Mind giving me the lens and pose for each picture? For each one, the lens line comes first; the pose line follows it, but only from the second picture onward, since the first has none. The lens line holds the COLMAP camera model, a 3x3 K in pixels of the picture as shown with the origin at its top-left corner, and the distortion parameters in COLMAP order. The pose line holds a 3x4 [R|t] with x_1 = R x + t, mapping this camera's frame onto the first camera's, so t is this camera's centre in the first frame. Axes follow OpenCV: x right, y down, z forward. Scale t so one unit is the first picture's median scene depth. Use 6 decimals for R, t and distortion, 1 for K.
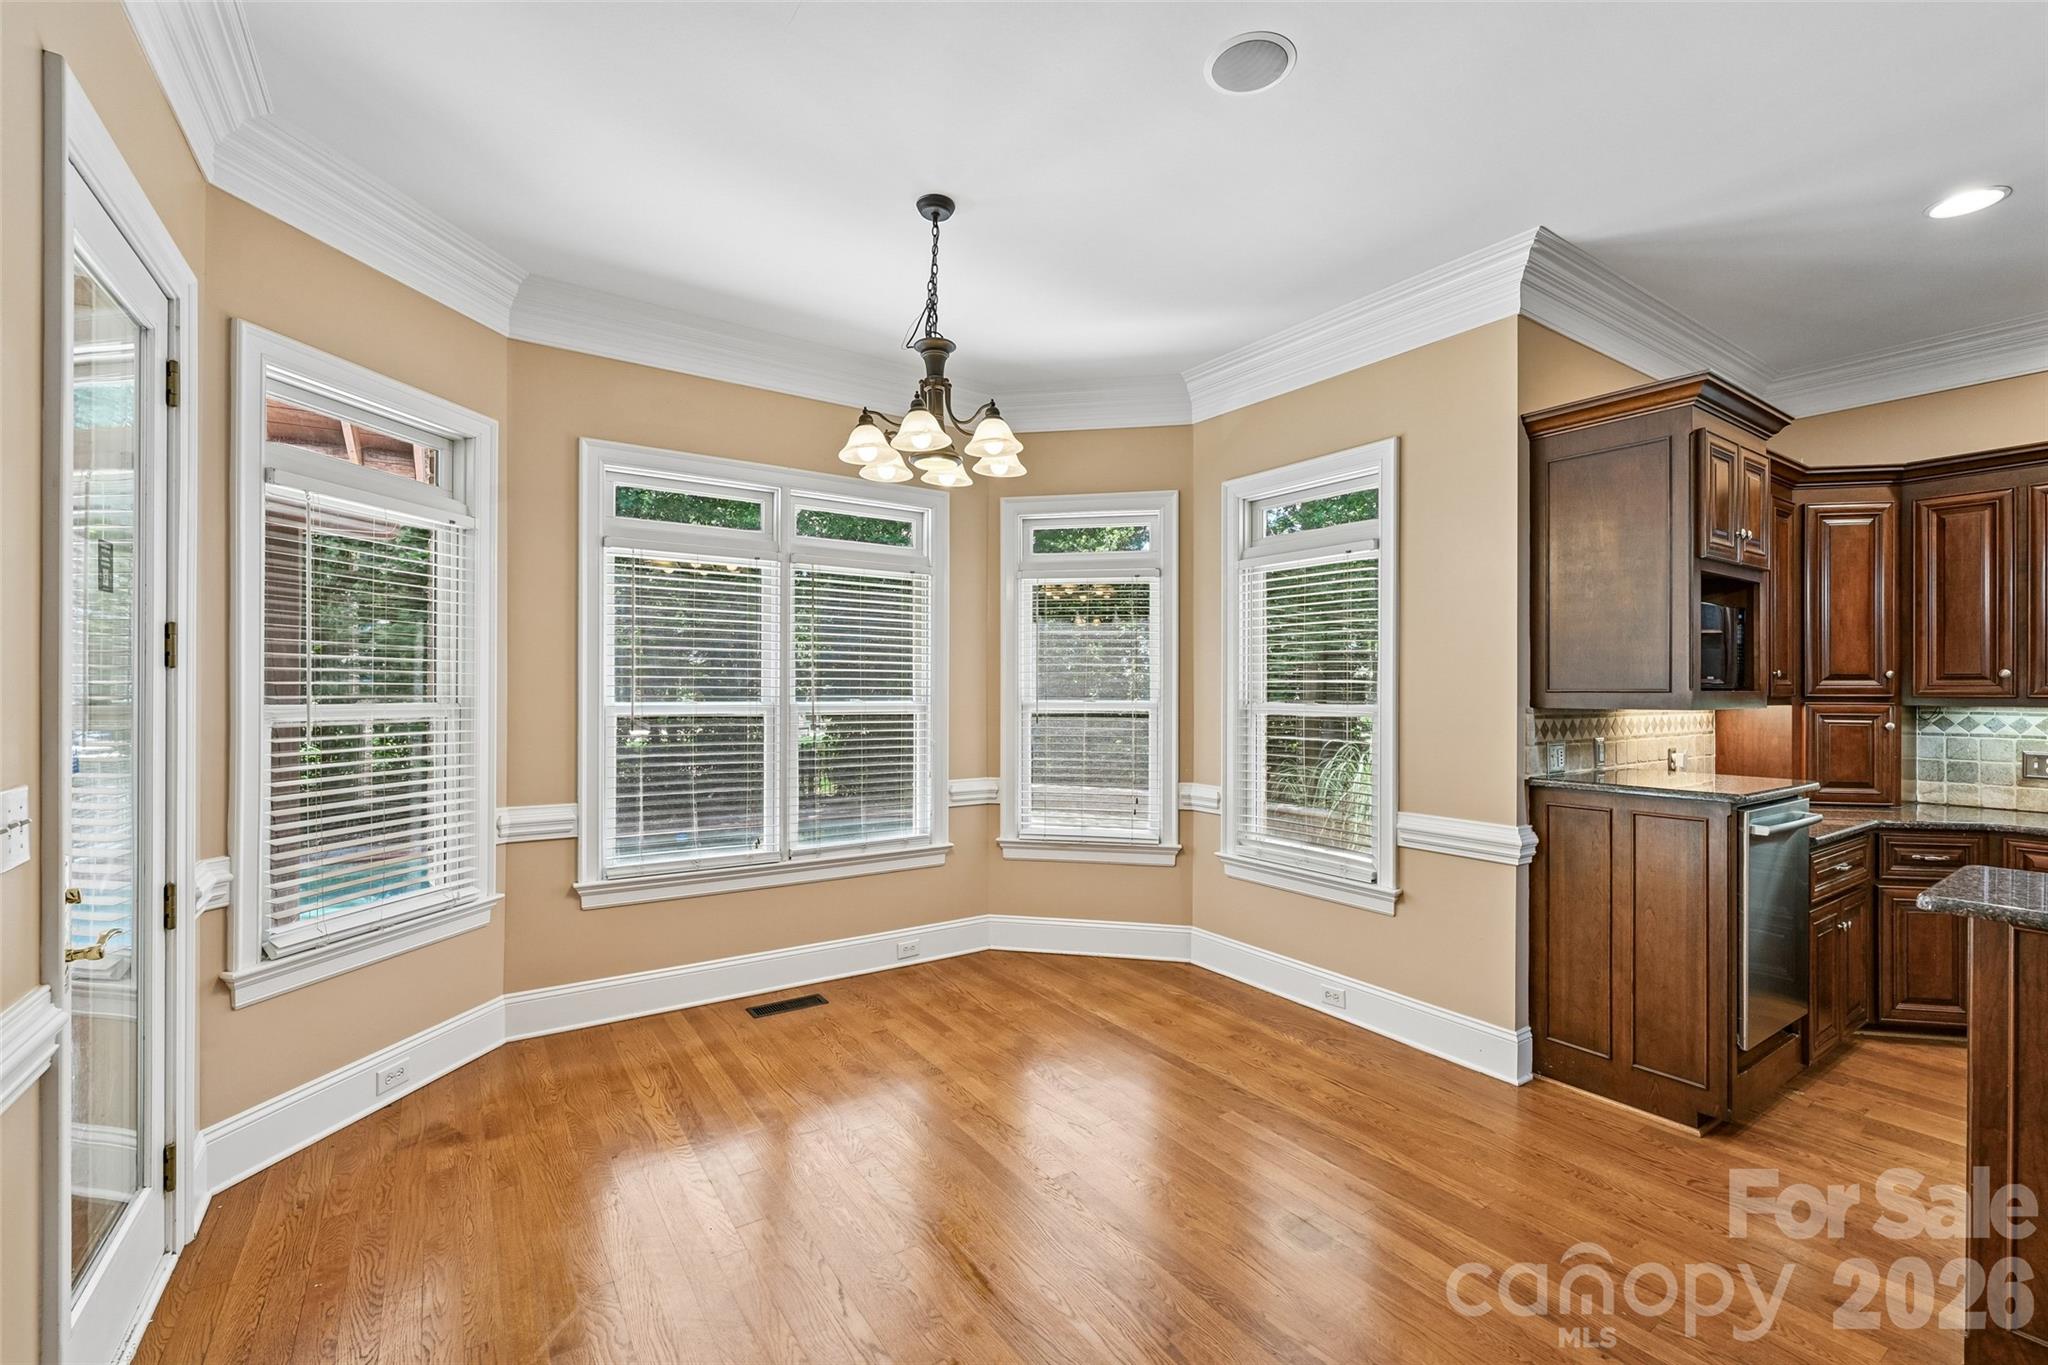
lens RADIAL K [[866.4, 0, 1026.4], [0, 866.4, 688.8], [0, 0, 1]] dist [0.000790, 0.000713]
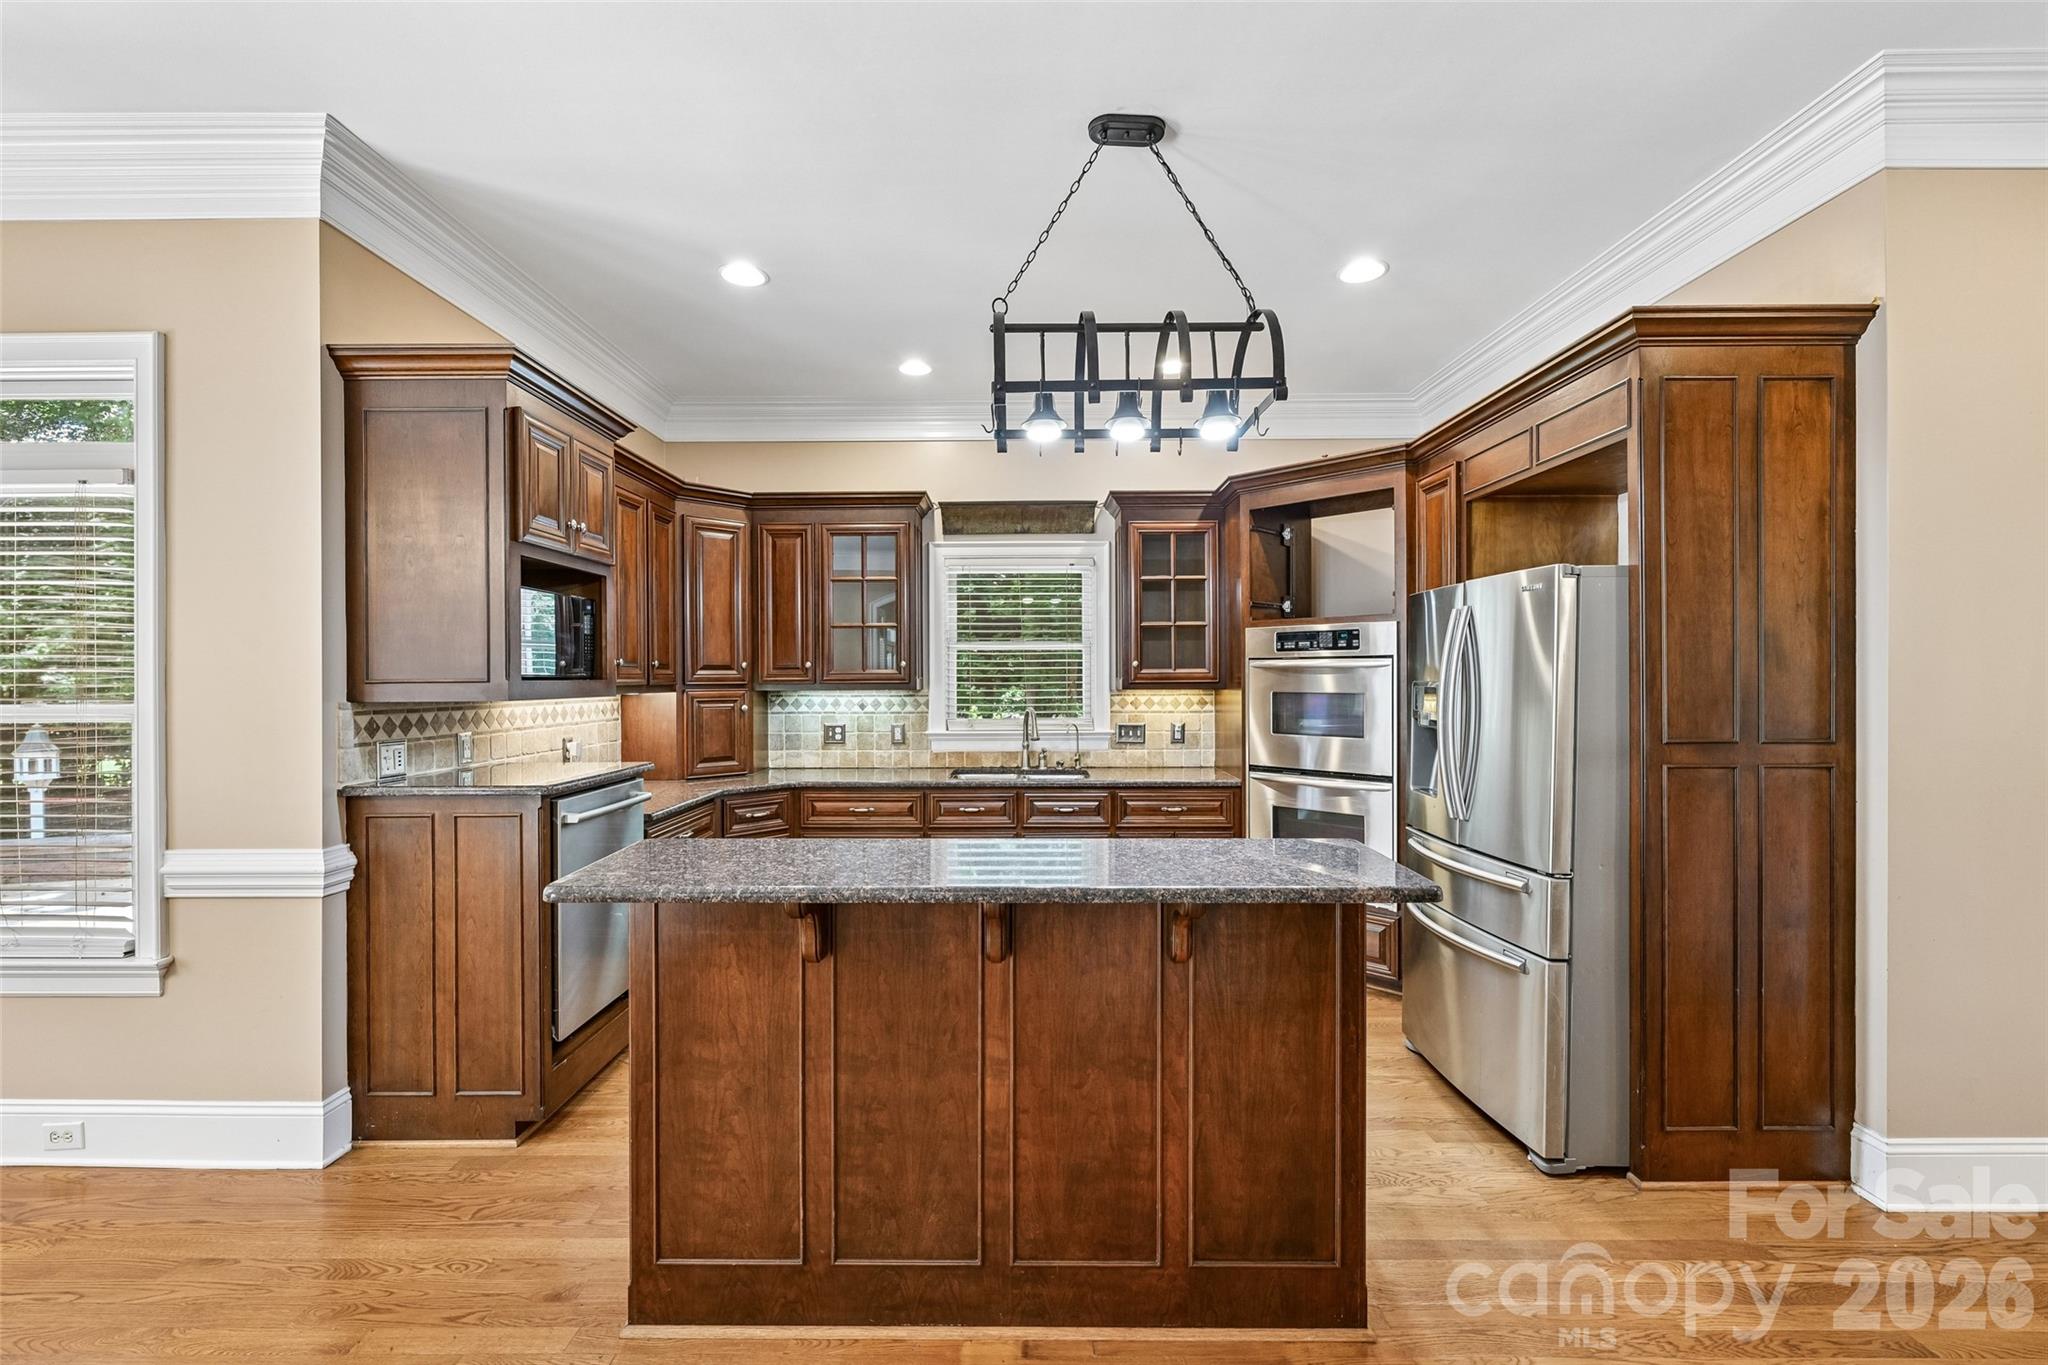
lens RADIAL K [[866.4, 0, 1011.8], [0, 866.4, 685.7], [0, 0, 1]] dist [0.000790, 0.000713]
pose [[0.569178, -0.013788, 0.822099, 0.246231], [0.008794, 0.999904, 0.010682, 0.002435], [-0.822167, 0.001149, 0.569245, 0.005148]]
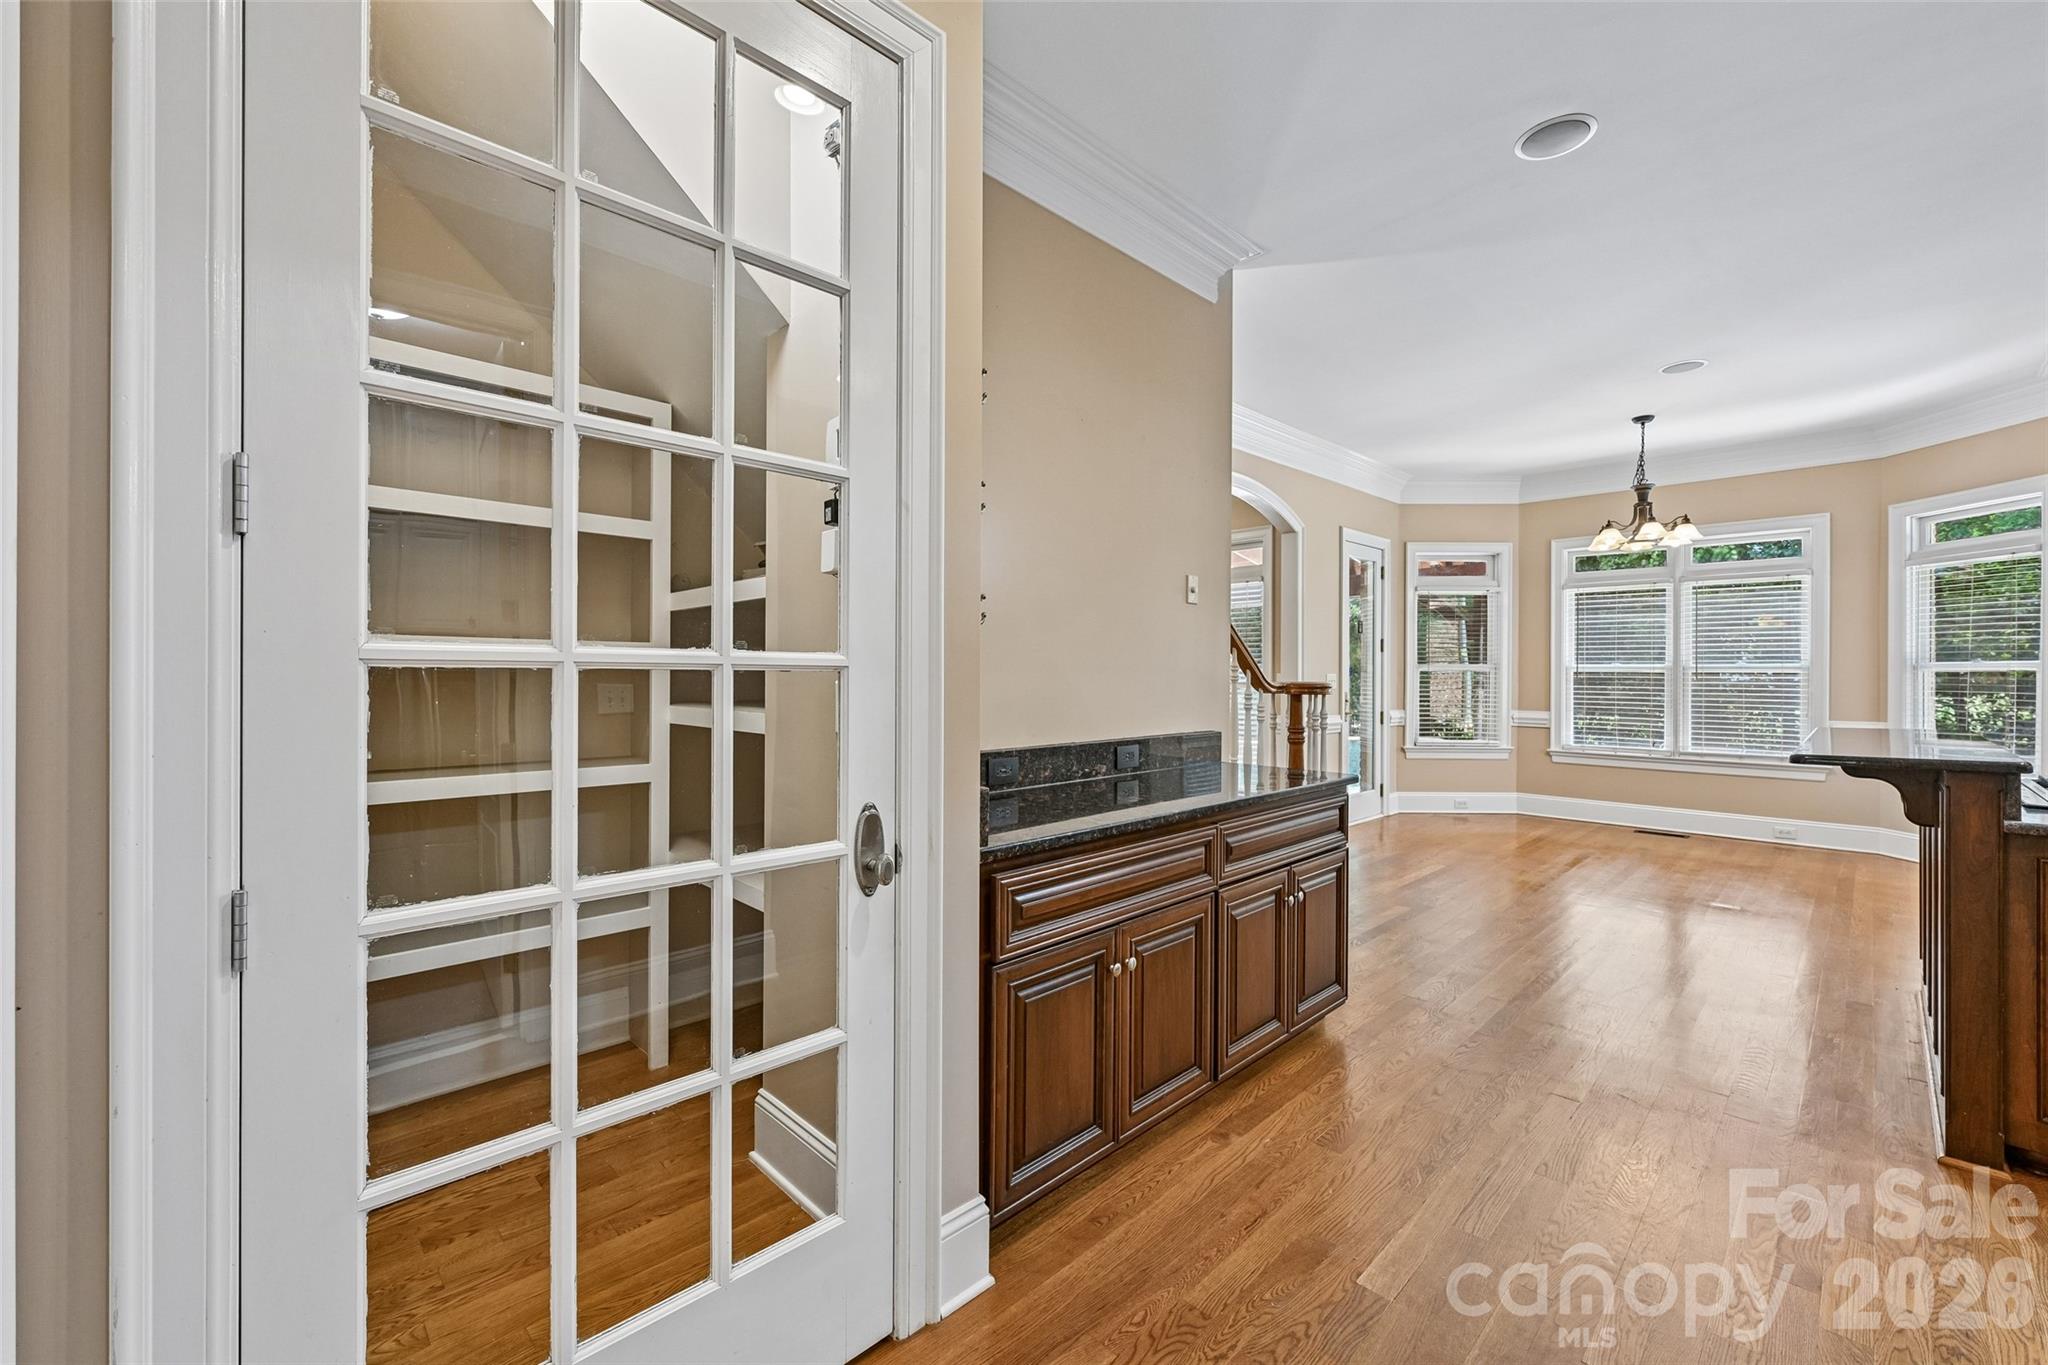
lens RADIAL K [[831.9, 0, 1023.9], [0, 831.9, 676.6], [0, 0, 1]] dist [-0.001373, 0.000151]
pose [[0.173859, 0.006404, -0.984750, 1.640597], [0.004470, 0.999963, 0.007292, 0.031266], [0.984760, -0.005670, 0.173824, -0.816802]]
